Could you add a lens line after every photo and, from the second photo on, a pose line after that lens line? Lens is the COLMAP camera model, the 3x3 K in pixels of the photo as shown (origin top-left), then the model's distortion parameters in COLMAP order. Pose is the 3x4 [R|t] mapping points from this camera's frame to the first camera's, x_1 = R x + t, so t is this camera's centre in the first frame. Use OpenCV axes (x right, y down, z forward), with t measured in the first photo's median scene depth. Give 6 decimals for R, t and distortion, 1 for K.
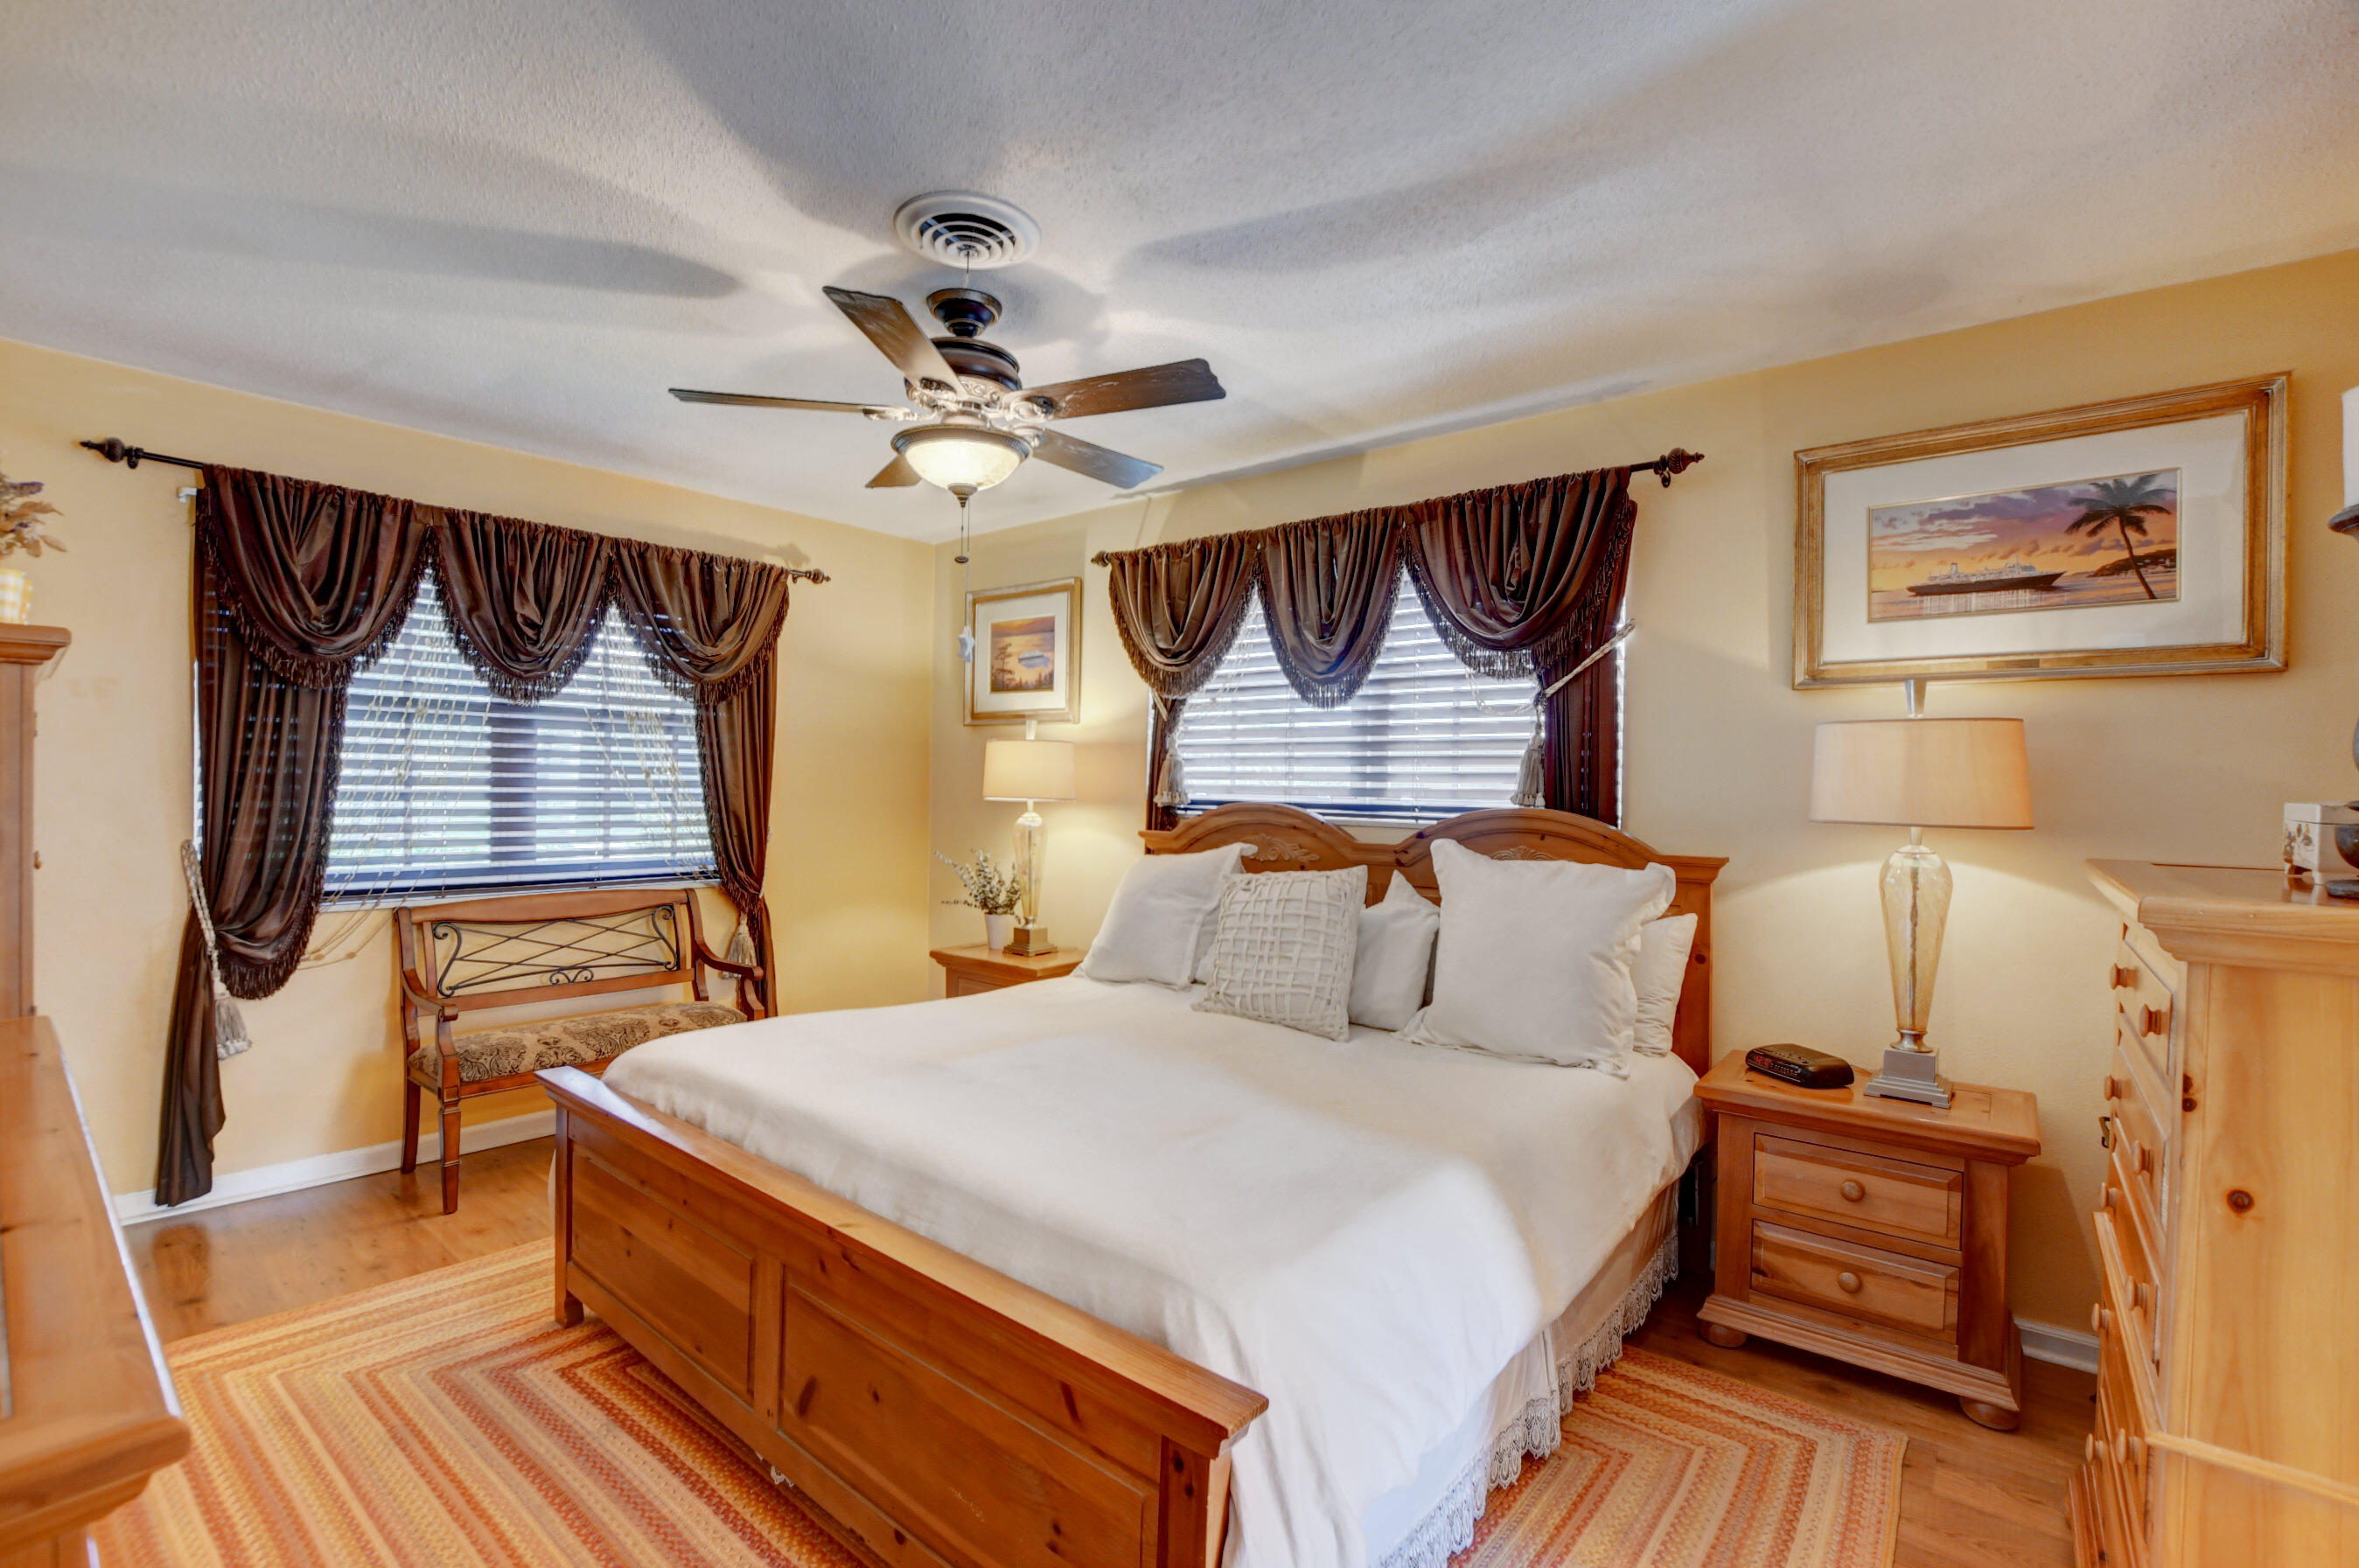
lens RADIAL K [[1046.8, 0, 1186.7], [0, 1046.8, 789.3], [0, 0, 1]] dist [-0.022505, 0.000387]
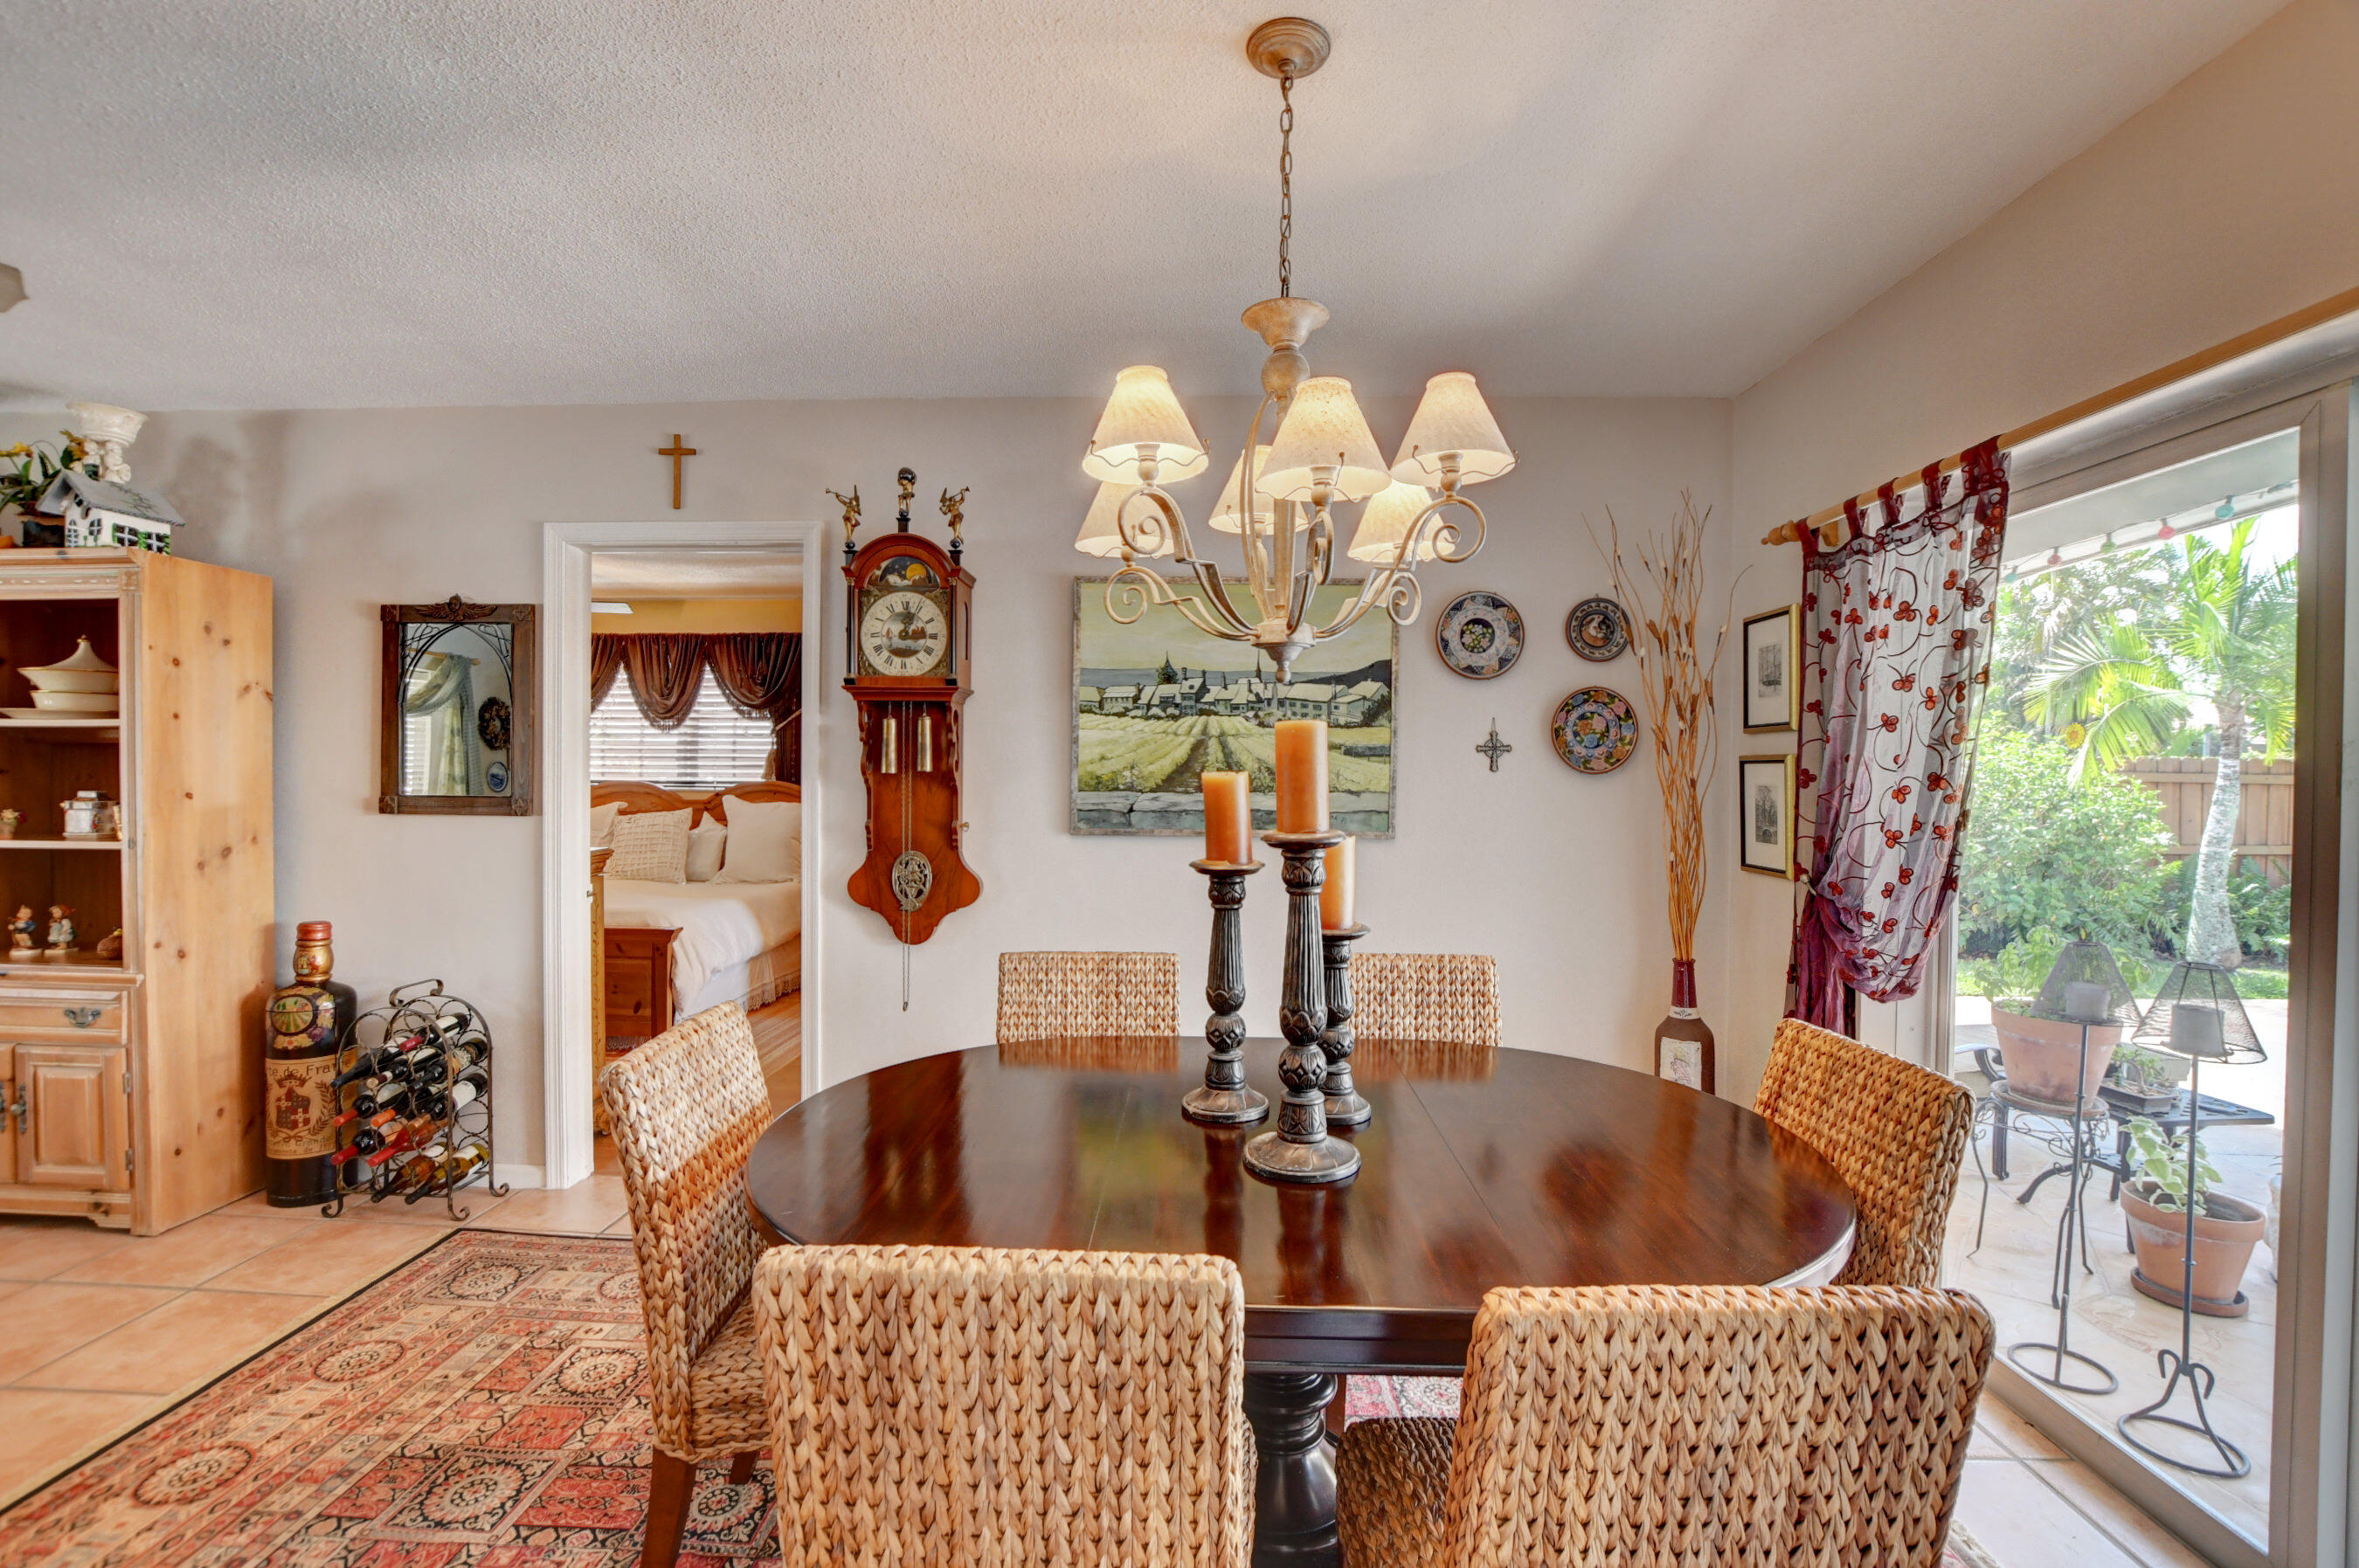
lens RADIAL K [[1046.8, 0, 1159.1], [0, 1046.8, 787.8], [0, 0, 1]] dist [-0.022505, 0.000387]
pose [[0.809762, -0.020181, 0.586411, -0.275644], [0.008339, 0.999703, 0.022889, -0.009496], [-0.586699, -0.013645, 0.809690, -1.172548]]
